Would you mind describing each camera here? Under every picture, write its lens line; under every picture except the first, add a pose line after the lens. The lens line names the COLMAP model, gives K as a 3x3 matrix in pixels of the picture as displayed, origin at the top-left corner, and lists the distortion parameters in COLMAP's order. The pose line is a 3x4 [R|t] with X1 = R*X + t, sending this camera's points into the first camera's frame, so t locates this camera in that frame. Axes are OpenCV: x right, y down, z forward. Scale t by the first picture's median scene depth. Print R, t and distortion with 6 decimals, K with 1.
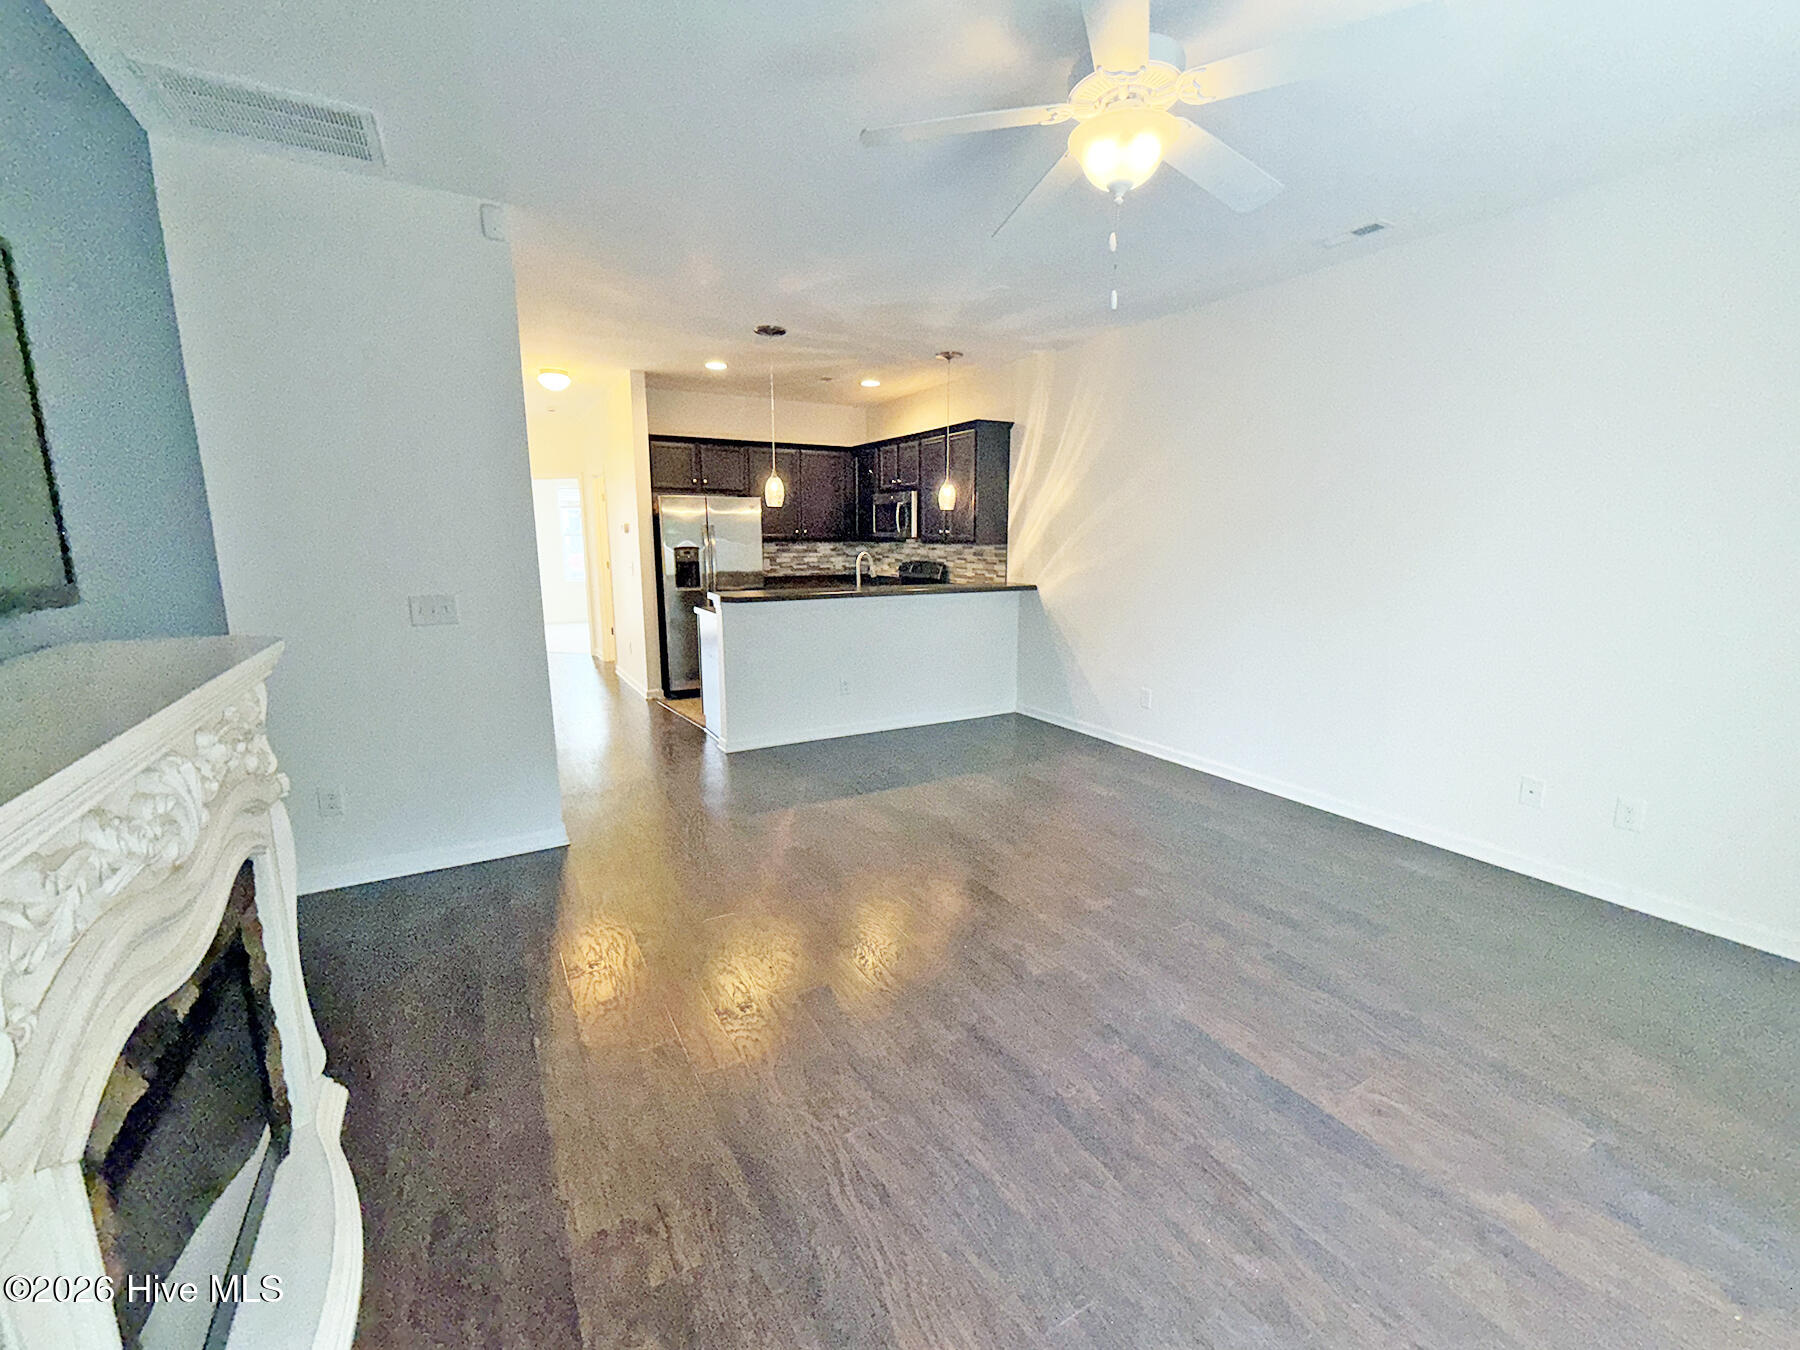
lens RADIAL K [[718.3, 0, 900.0], [0, 718.3, 675.0], [0, 0, 1]] dist [0.002968, 0.000027]
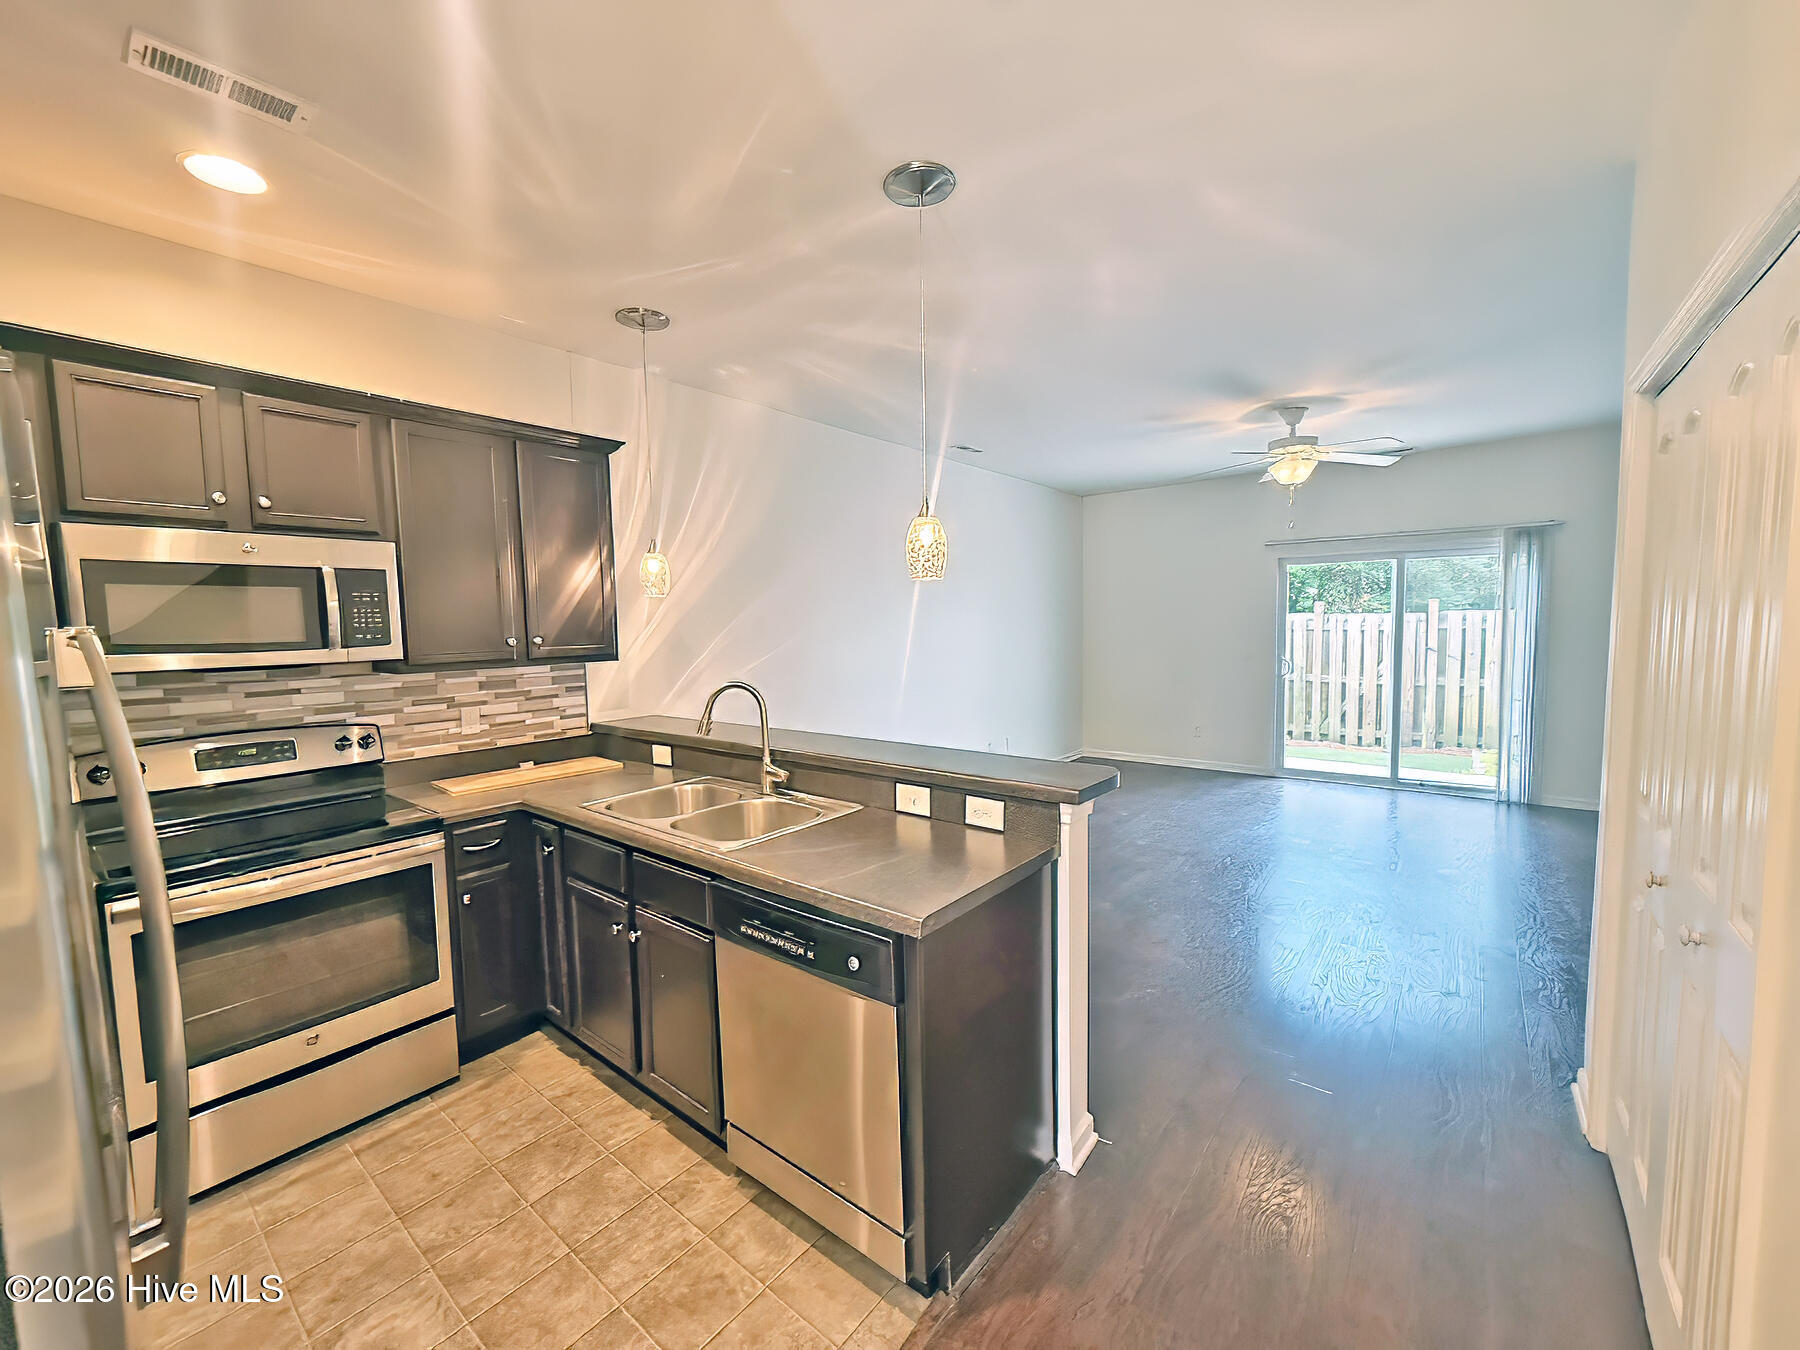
lens RADIAL K [[718.3, 0, 900.0], [0, 718.3, 675.0], [0, 0, 1]] dist [0.002968, 0.000027]
pose [[-0.340660, -0.071371, 0.937474, -0.454642], [0.199989, 0.968795, 0.146428, -0.195848], [-0.918670, 0.237366, -0.315756, 0.922023]]
